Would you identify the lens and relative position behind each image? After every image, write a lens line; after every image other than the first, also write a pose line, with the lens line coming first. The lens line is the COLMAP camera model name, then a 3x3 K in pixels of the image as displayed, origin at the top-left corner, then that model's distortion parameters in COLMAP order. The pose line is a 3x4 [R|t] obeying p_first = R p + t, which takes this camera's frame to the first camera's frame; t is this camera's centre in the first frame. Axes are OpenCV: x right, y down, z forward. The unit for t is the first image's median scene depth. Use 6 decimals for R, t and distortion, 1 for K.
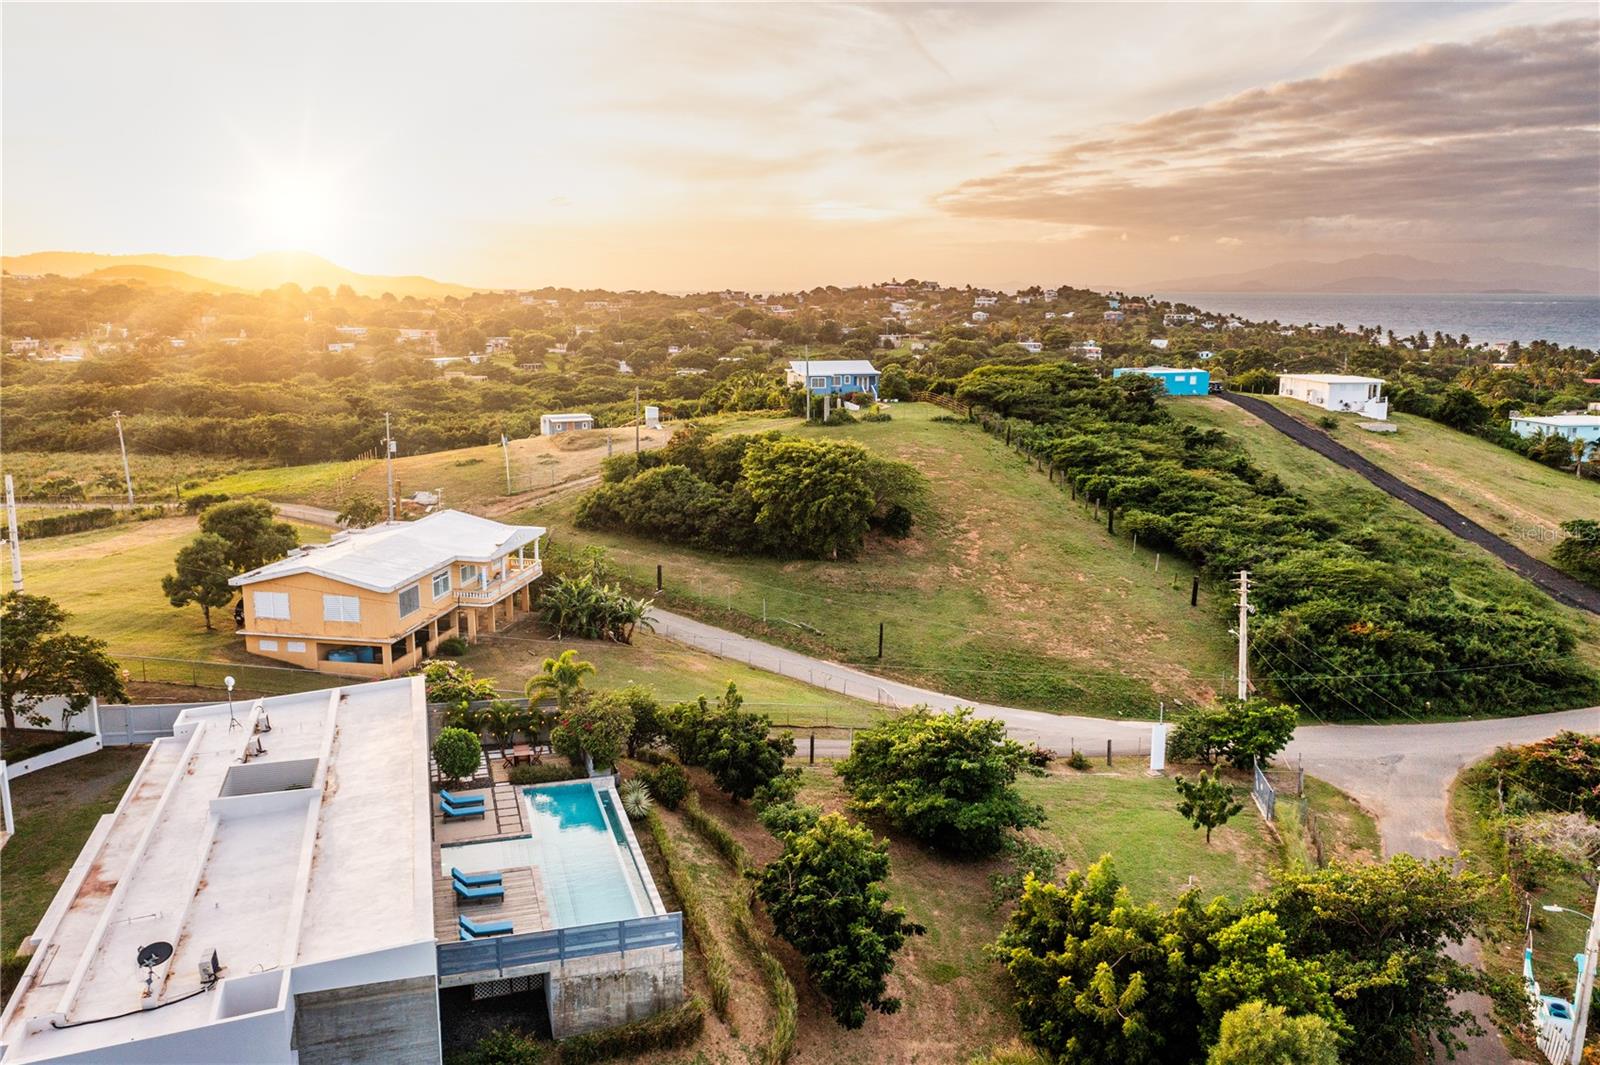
lens RADIAL K [[1290.0, 0, 805.2], [0, 1290.0, 533.6], [0, 0, 1]] dist [-0.003095, -0.011324]
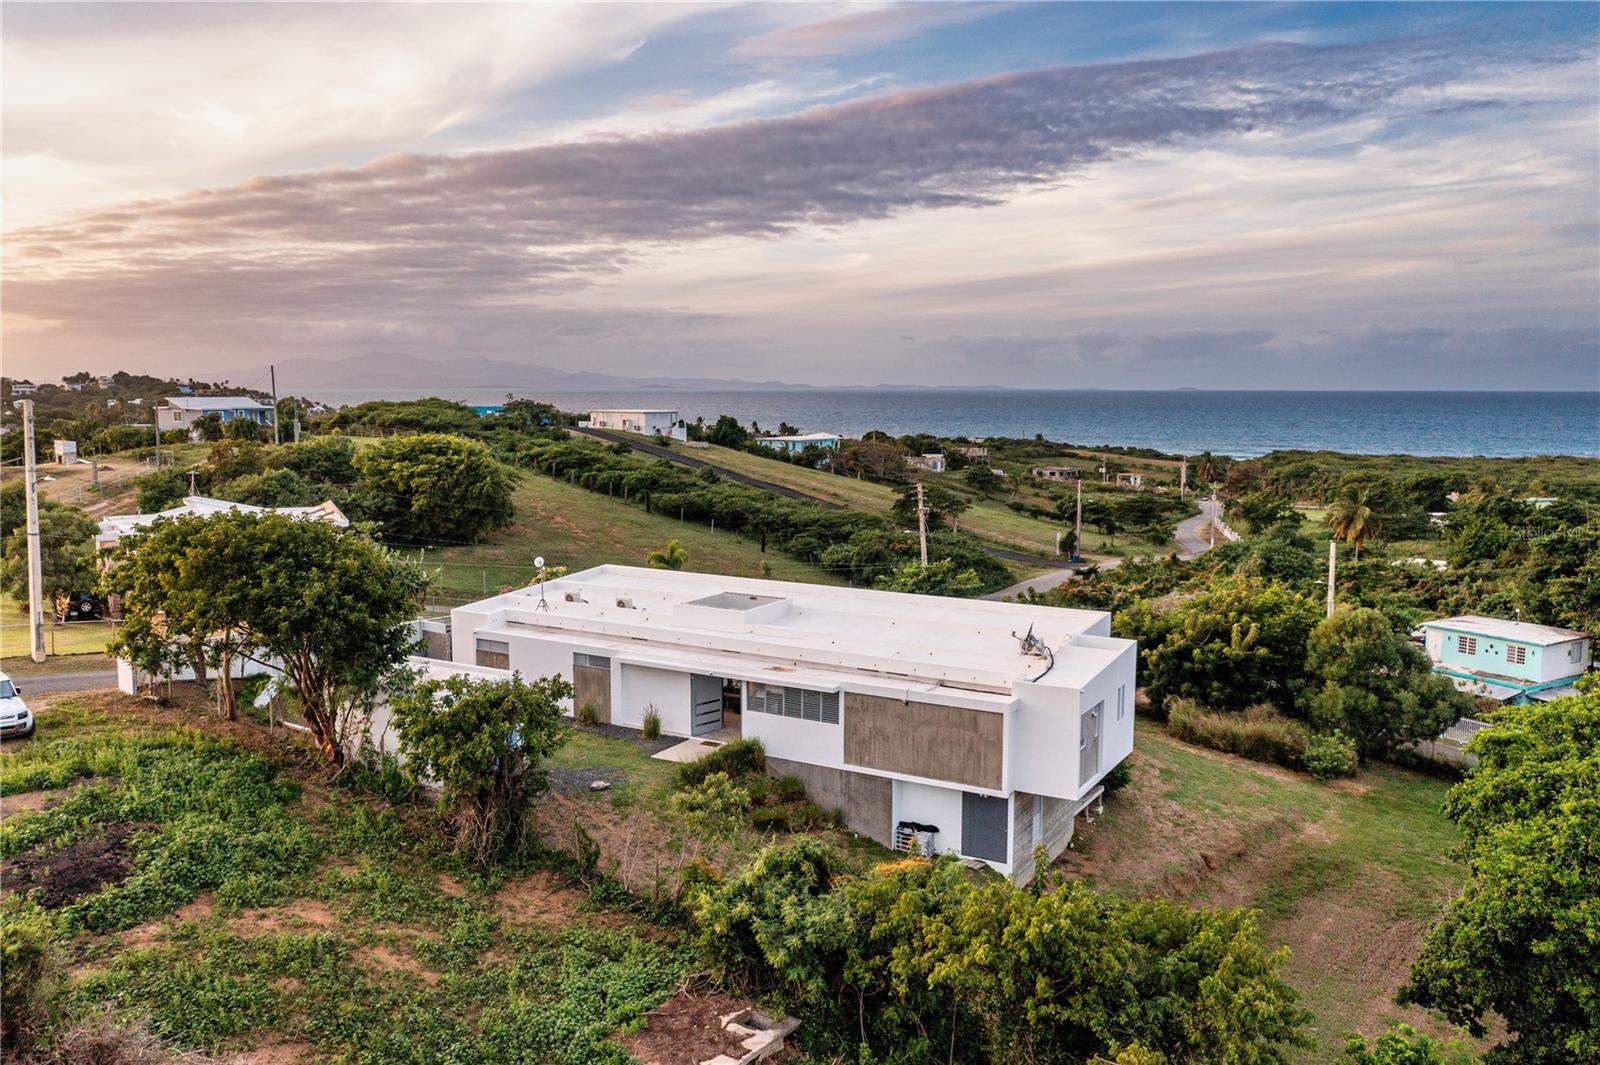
lens RADIAL K [[1290.0, 0, 798.9], [0, 1290.0, 531.0], [0, 0, 1]] dist [-0.003095, -0.011324]
pose [[0.716952, -0.073588, 0.693228, -0.770652], [0.132197, 0.990721, -0.031554, 0.115340], [-0.684474, 0.114265, 0.720027, 0.098244]]
